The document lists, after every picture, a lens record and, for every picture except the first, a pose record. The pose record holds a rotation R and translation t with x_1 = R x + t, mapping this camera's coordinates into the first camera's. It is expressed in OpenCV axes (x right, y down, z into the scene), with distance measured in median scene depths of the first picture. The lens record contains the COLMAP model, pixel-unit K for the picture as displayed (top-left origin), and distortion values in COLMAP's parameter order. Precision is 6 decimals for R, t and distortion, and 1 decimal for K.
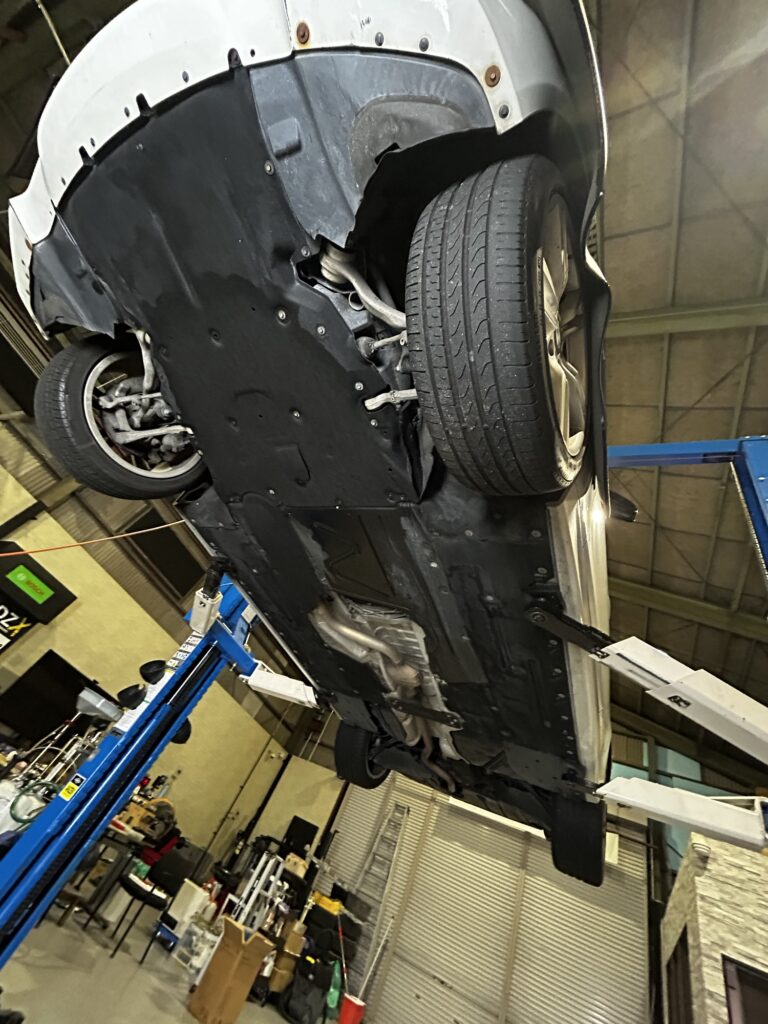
lens RADIAL K [[410.3, 0, 384.0], [0, 410.3, 512.0], [0, 0, 1]] dist [-0.000709, -0.000193]
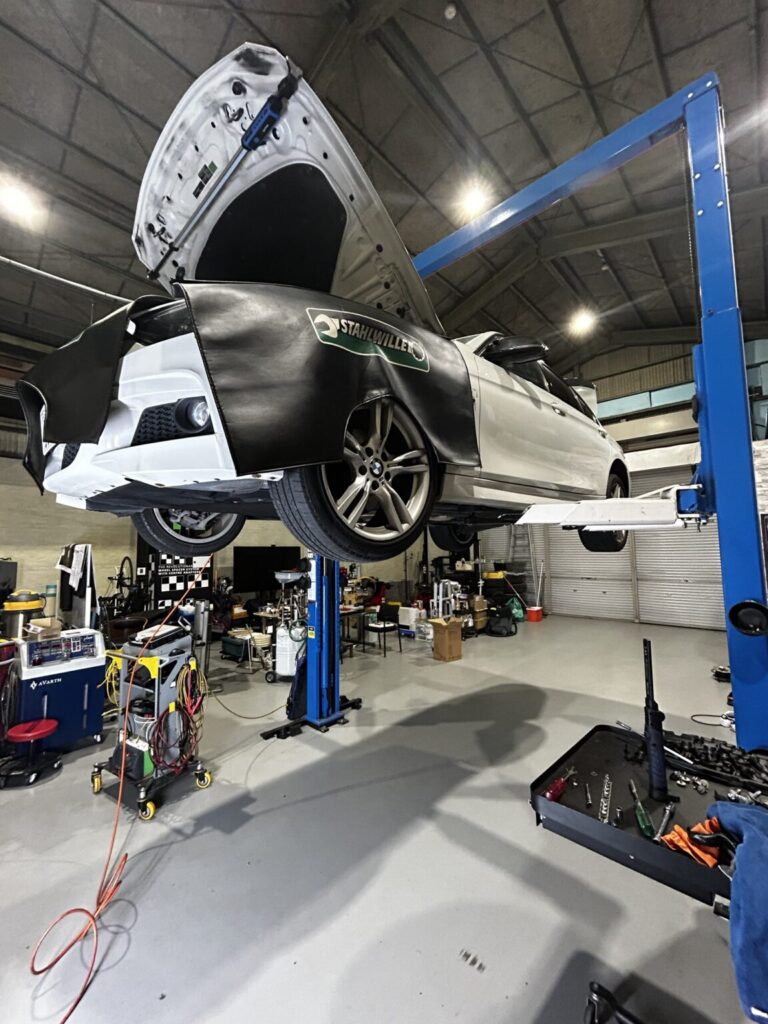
lens RADIAL K [[410.3, 0, 384.0], [0, 410.3, 512.0], [0, 0, 1]] dist [-0.000709, -0.000193]
pose [[0.840064, -0.432311, -0.327719, 0.184615], [0.542401, 0.680101, 0.493218, -0.225799], [0.009658, -0.592090, 0.805814, -0.083775]]
